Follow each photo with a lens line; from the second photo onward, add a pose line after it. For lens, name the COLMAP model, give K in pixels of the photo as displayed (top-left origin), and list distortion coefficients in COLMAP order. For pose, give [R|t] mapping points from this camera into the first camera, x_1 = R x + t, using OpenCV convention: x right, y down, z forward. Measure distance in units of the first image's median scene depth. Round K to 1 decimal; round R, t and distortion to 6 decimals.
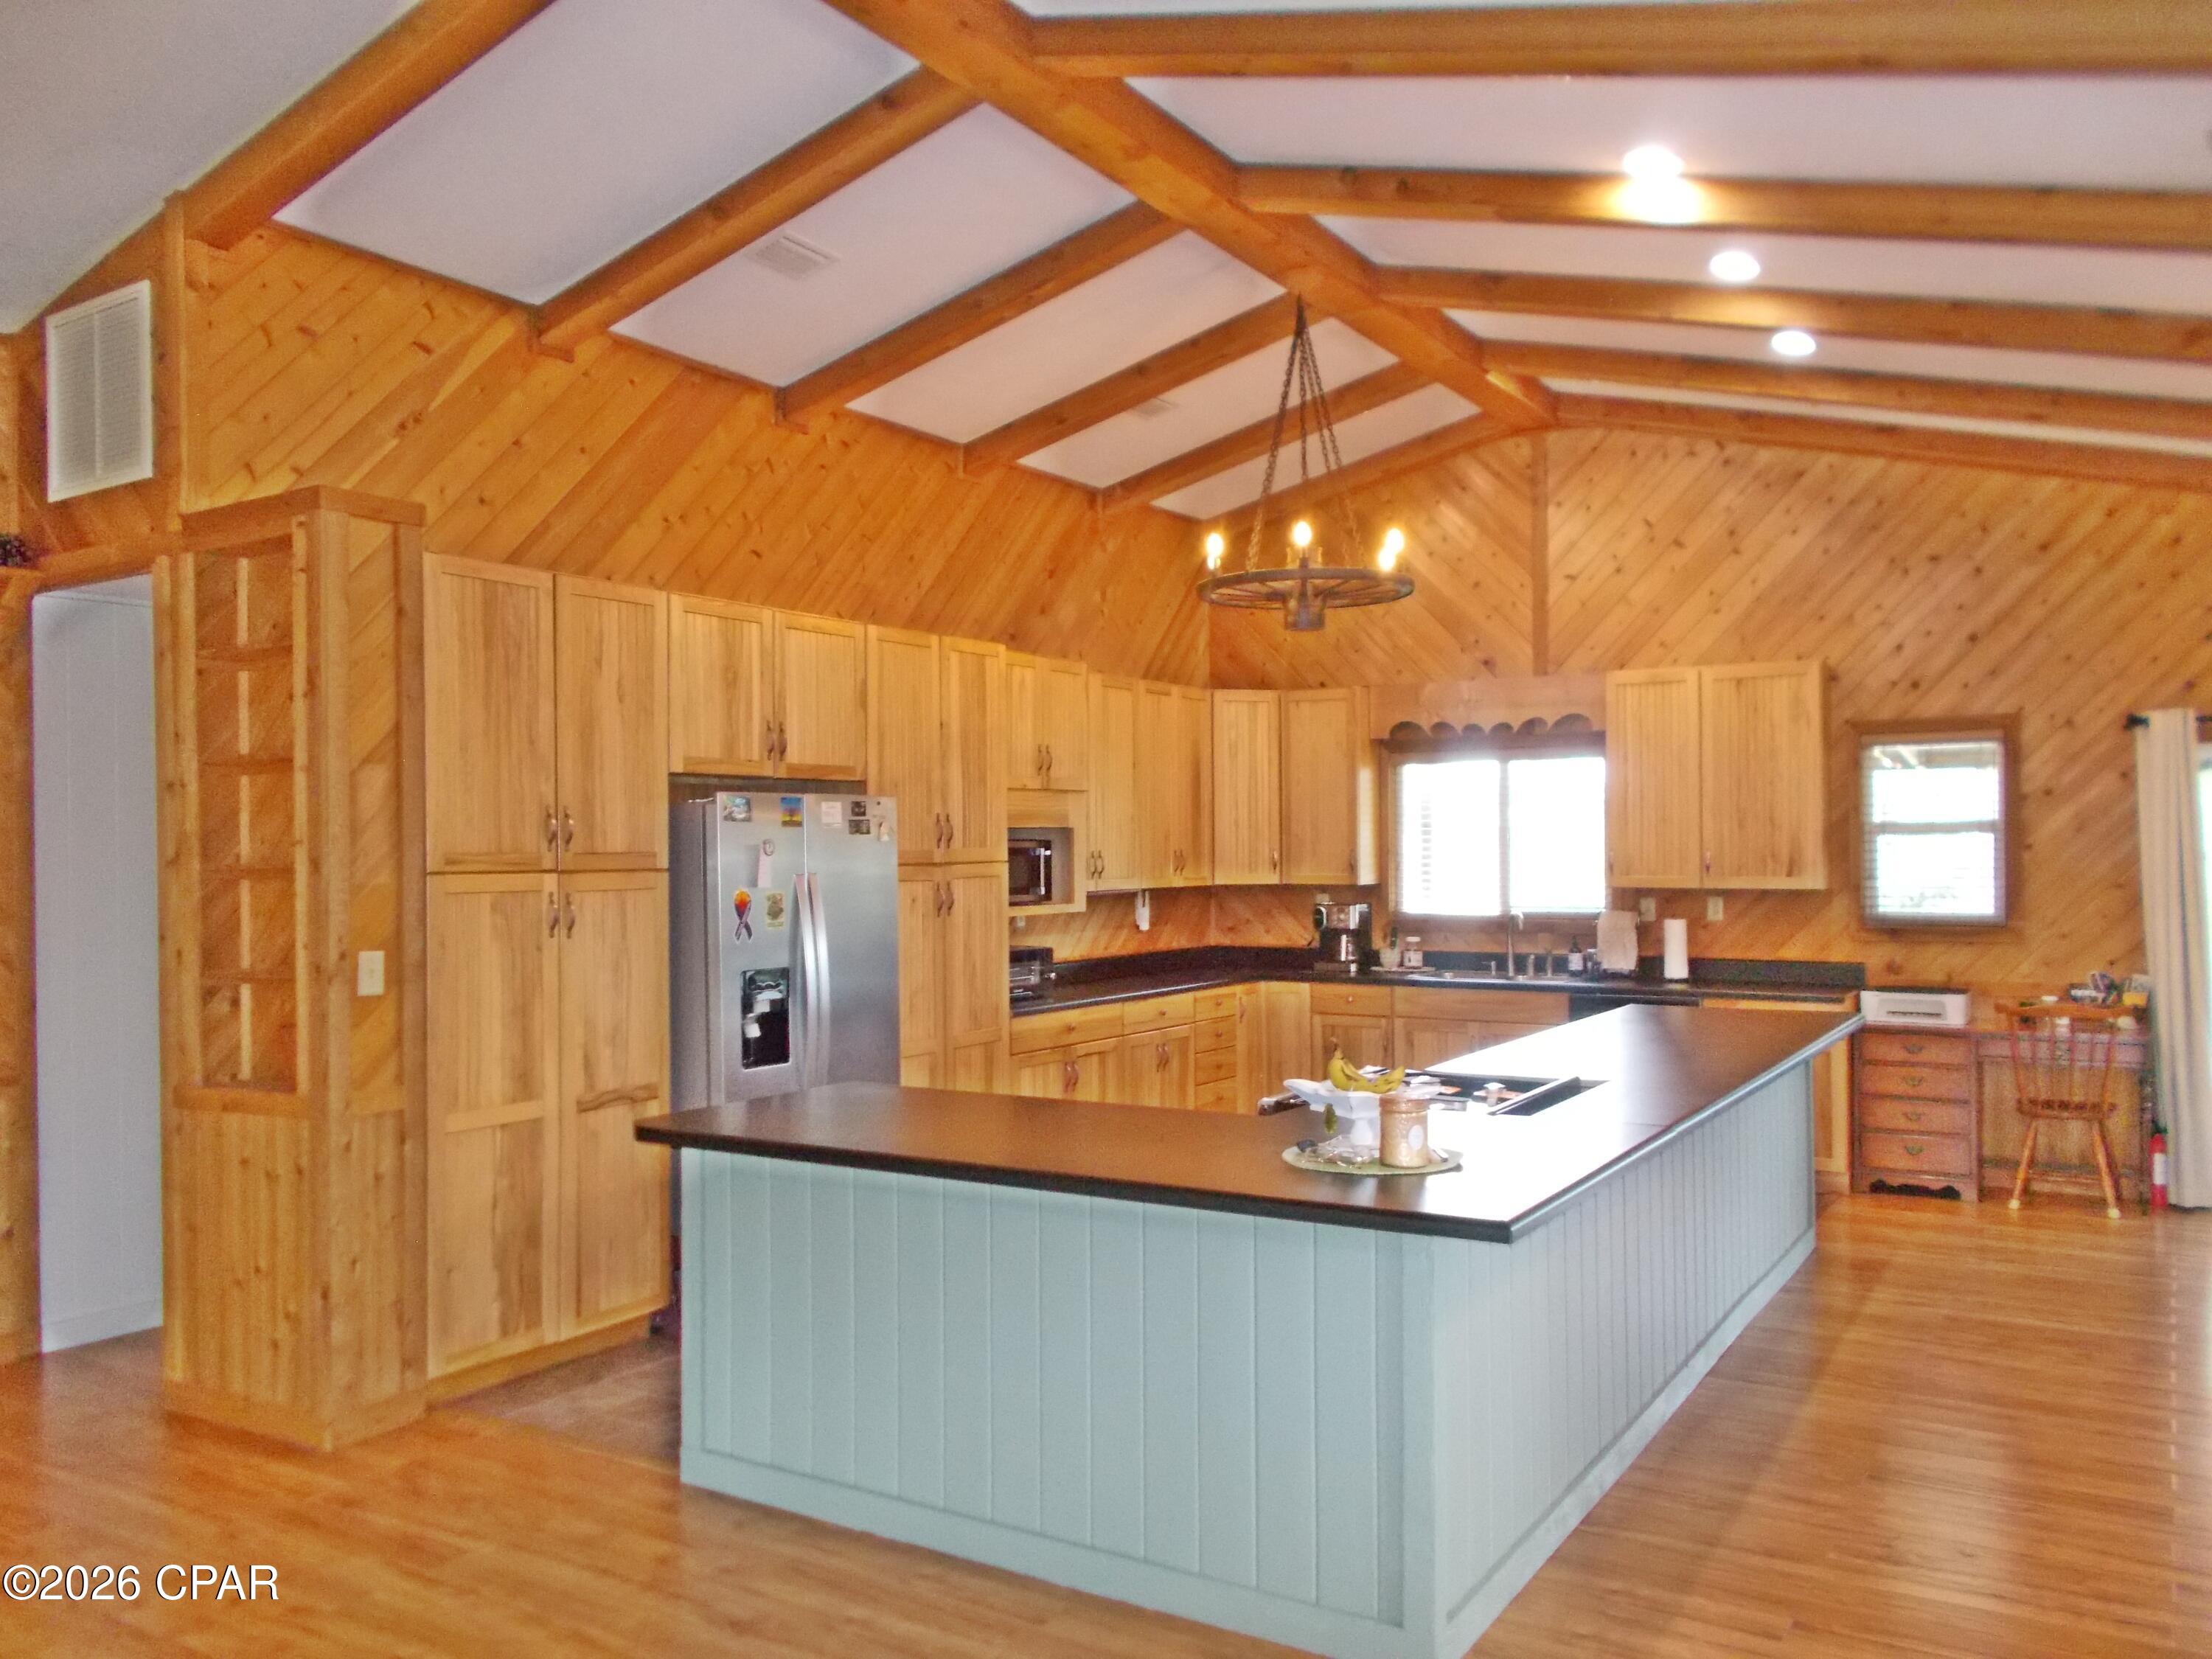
lens RADIAL K [[1696.0, 0, 1098.6], [0, 1696.0, 840.2], [0, 0, 1]] dist [0.011865, -0.016250]
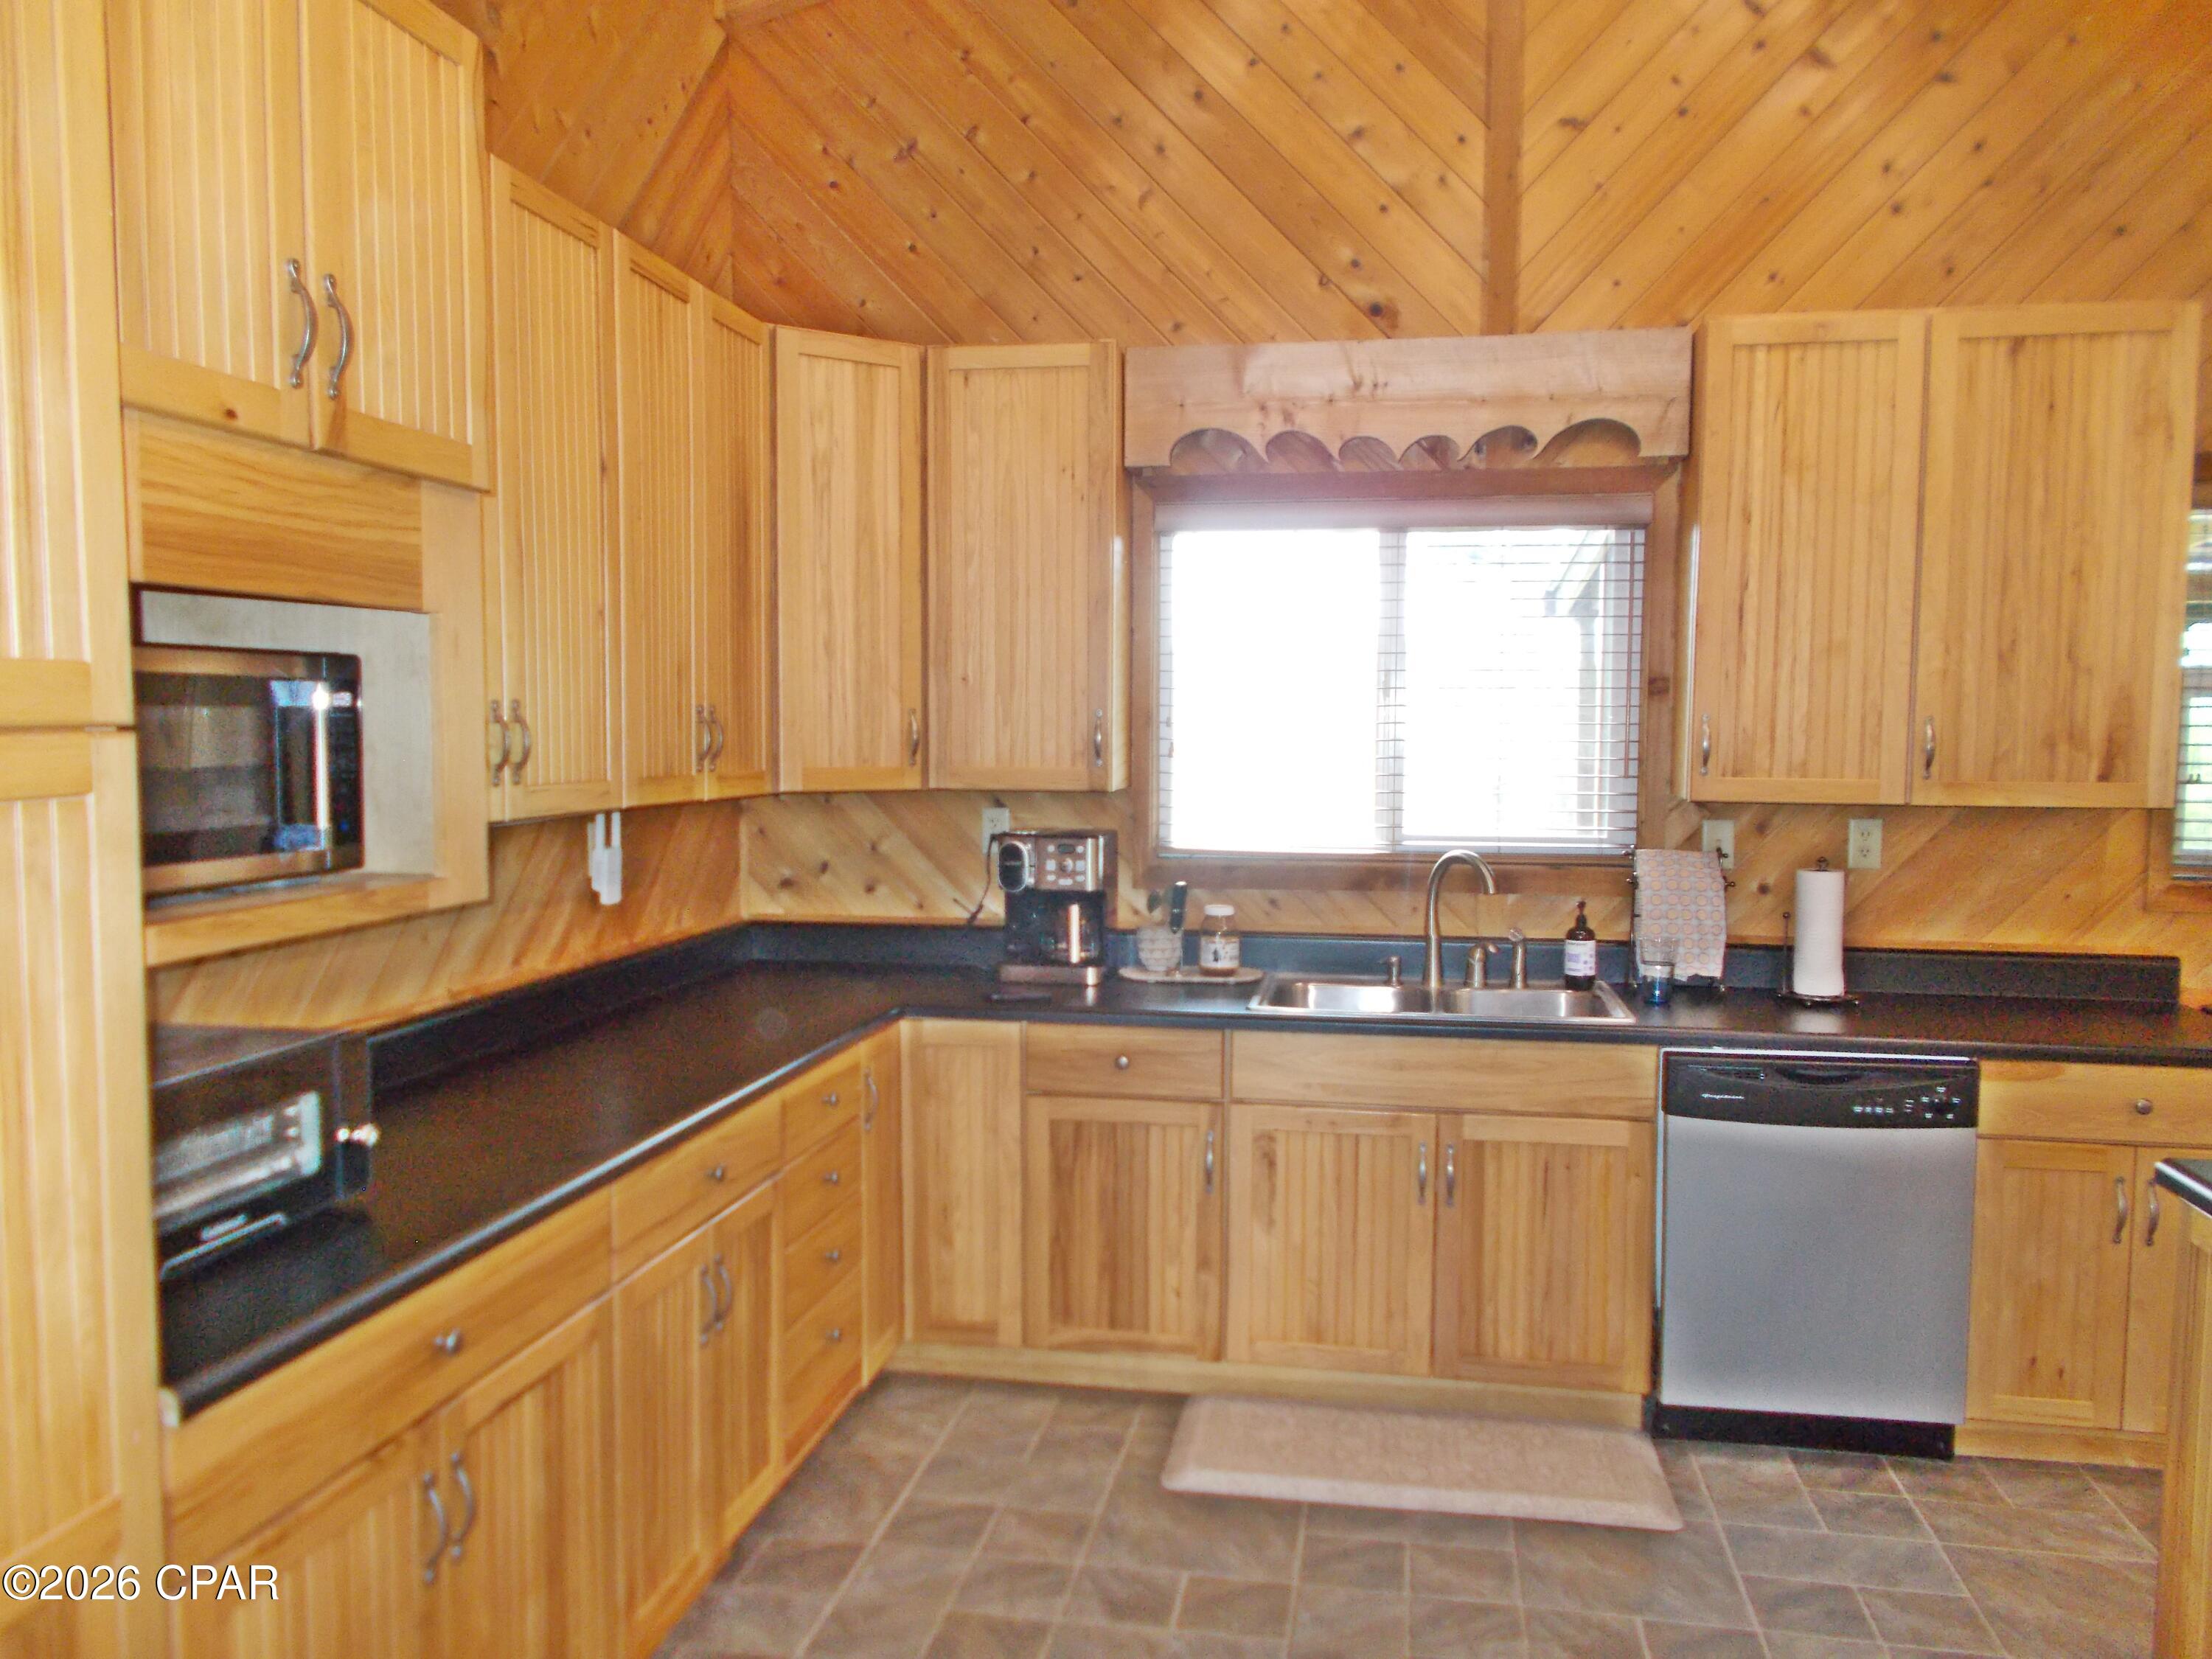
lens RADIAL K [[1696.0, 0, 1089.5], [0, 1696.0, 847.1], [0, 0, 1]] dist [0.011865, -0.016250]
pose [[0.929557, -0.016133, 0.368326, -0.017607], [-0.012024, 0.997184, 0.074025, 0.008557], [-0.368483, -0.073239, 0.926745, 0.646209]]
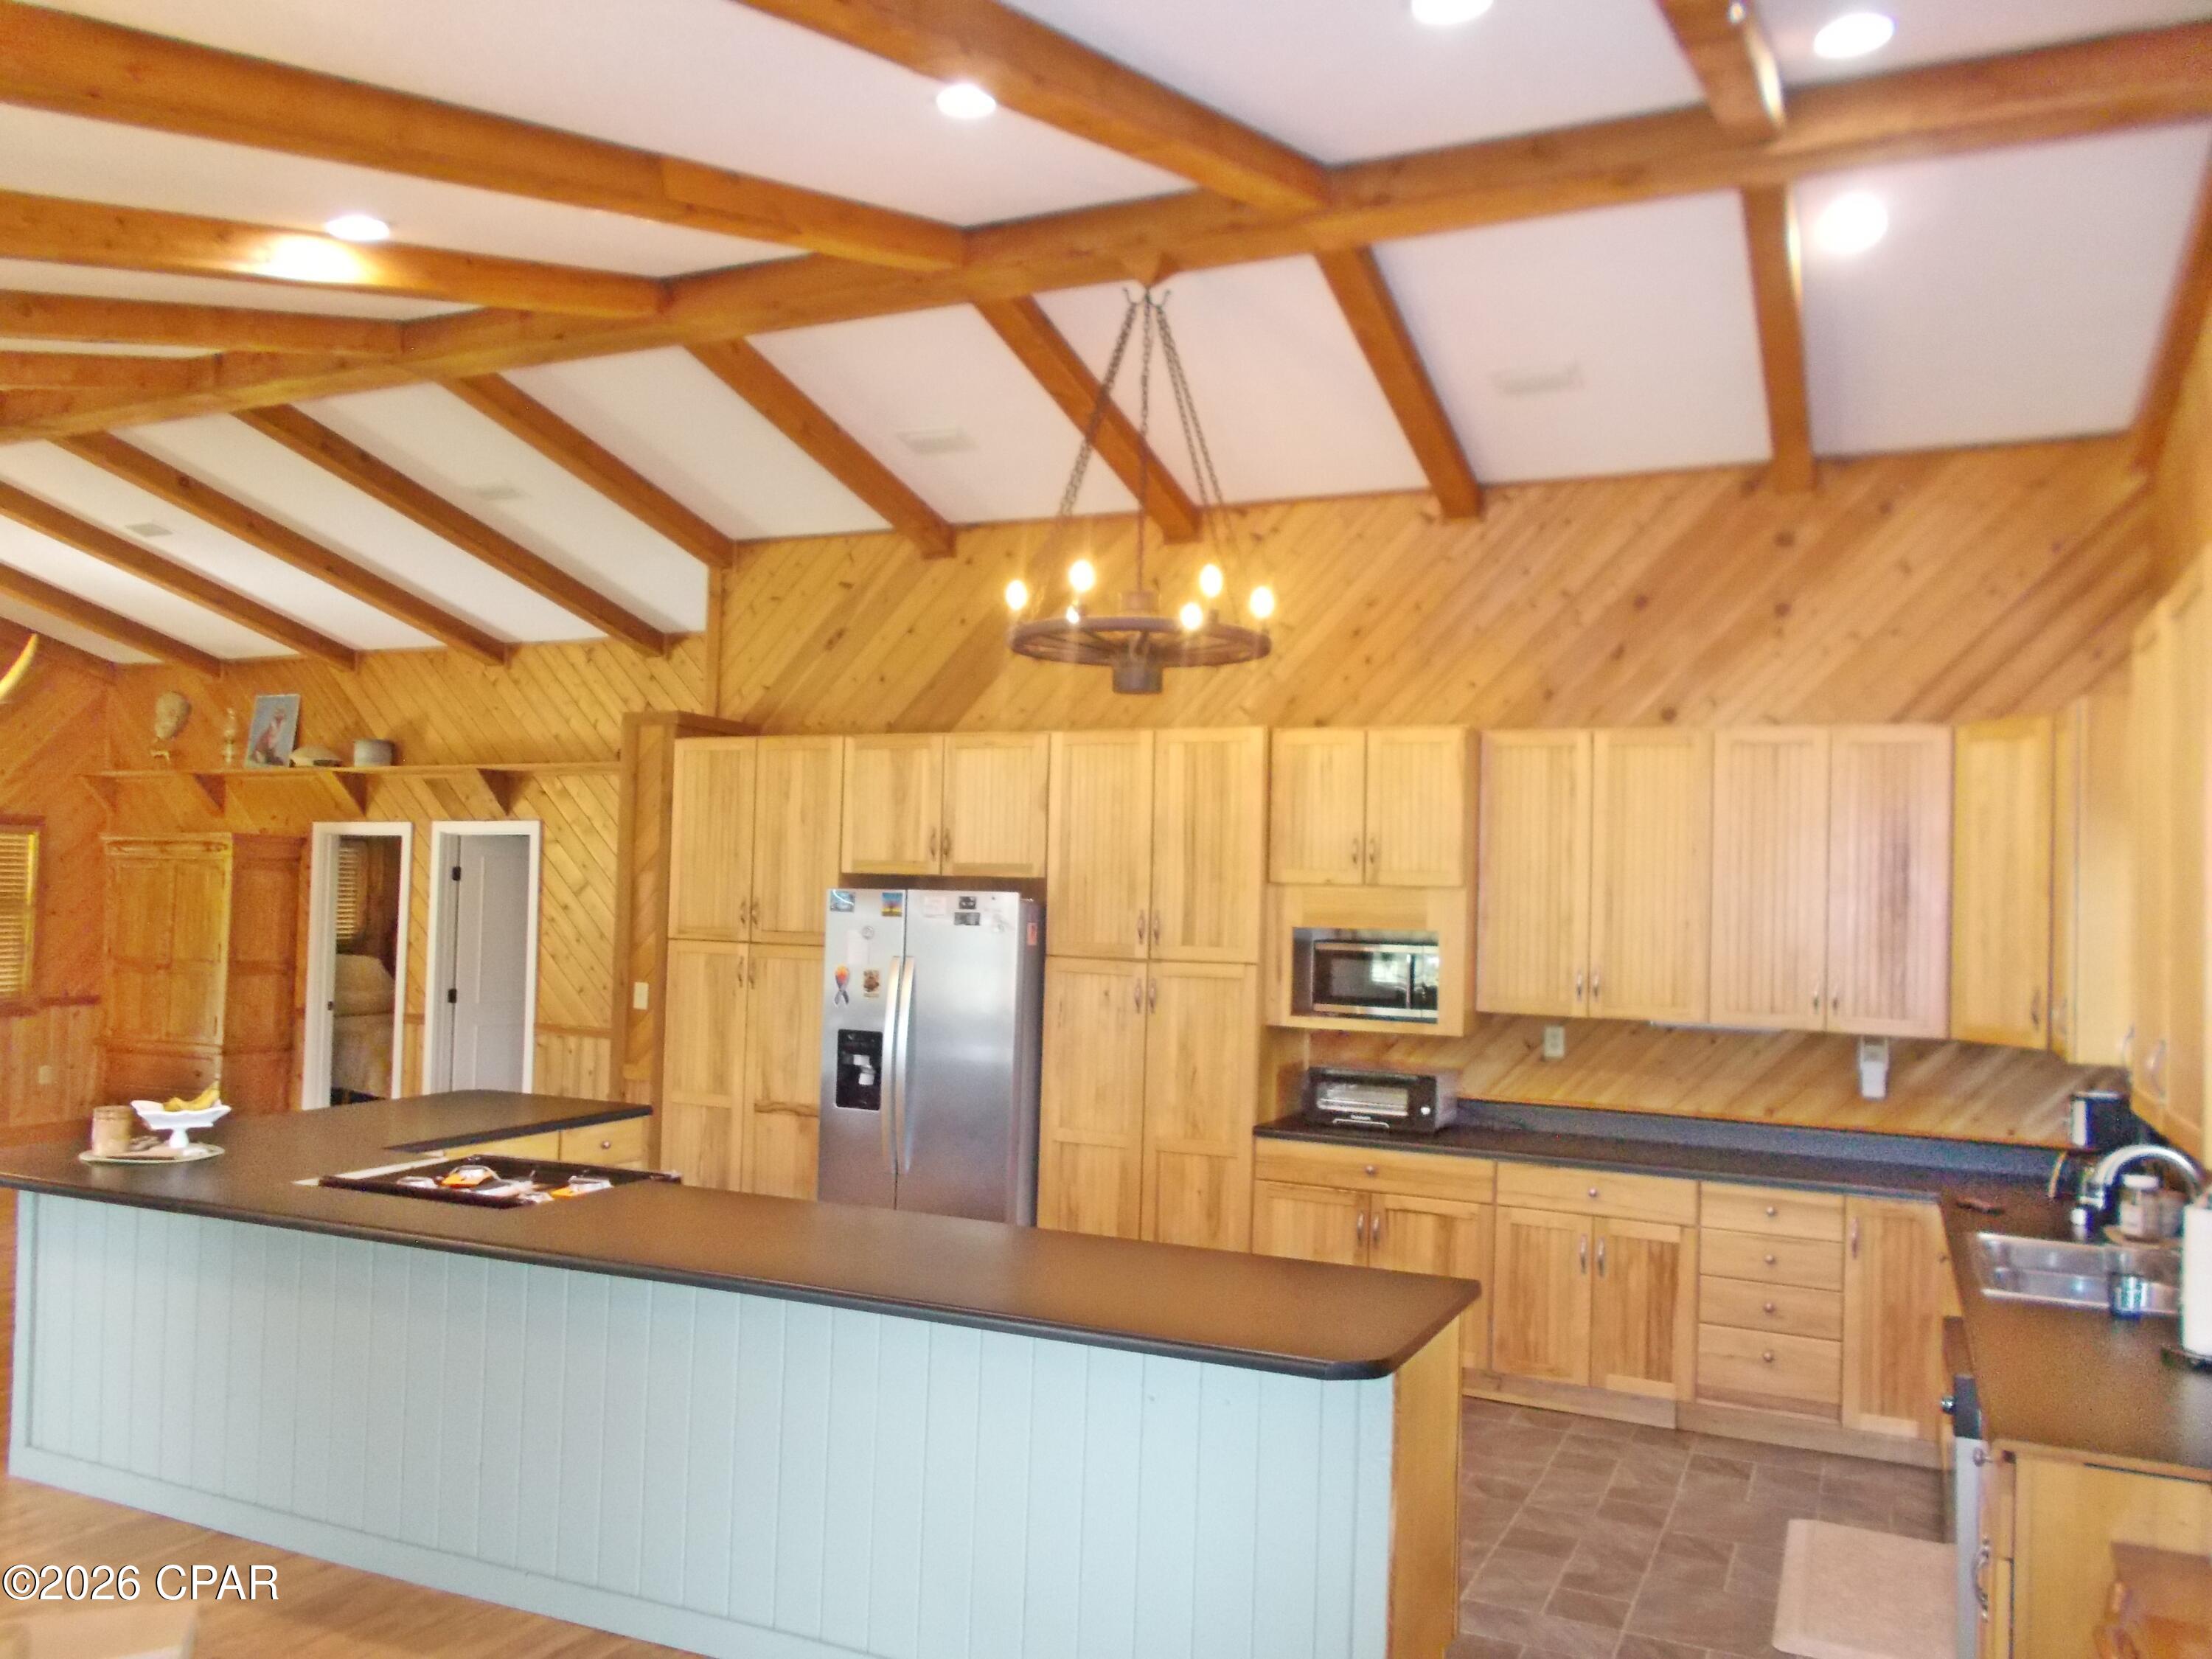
lens RADIAL K [[1696.0, 0, 1092.0], [0, 1696.0, 851.7], [0, 0, 1]] dist [0.011865, -0.016250]
pose [[0.125603, -0.016143, -0.991949, 0.716806], [-0.027002, 0.999442, -0.019684, -0.023491], [0.991713, 0.029257, 0.125097, 0.682803]]
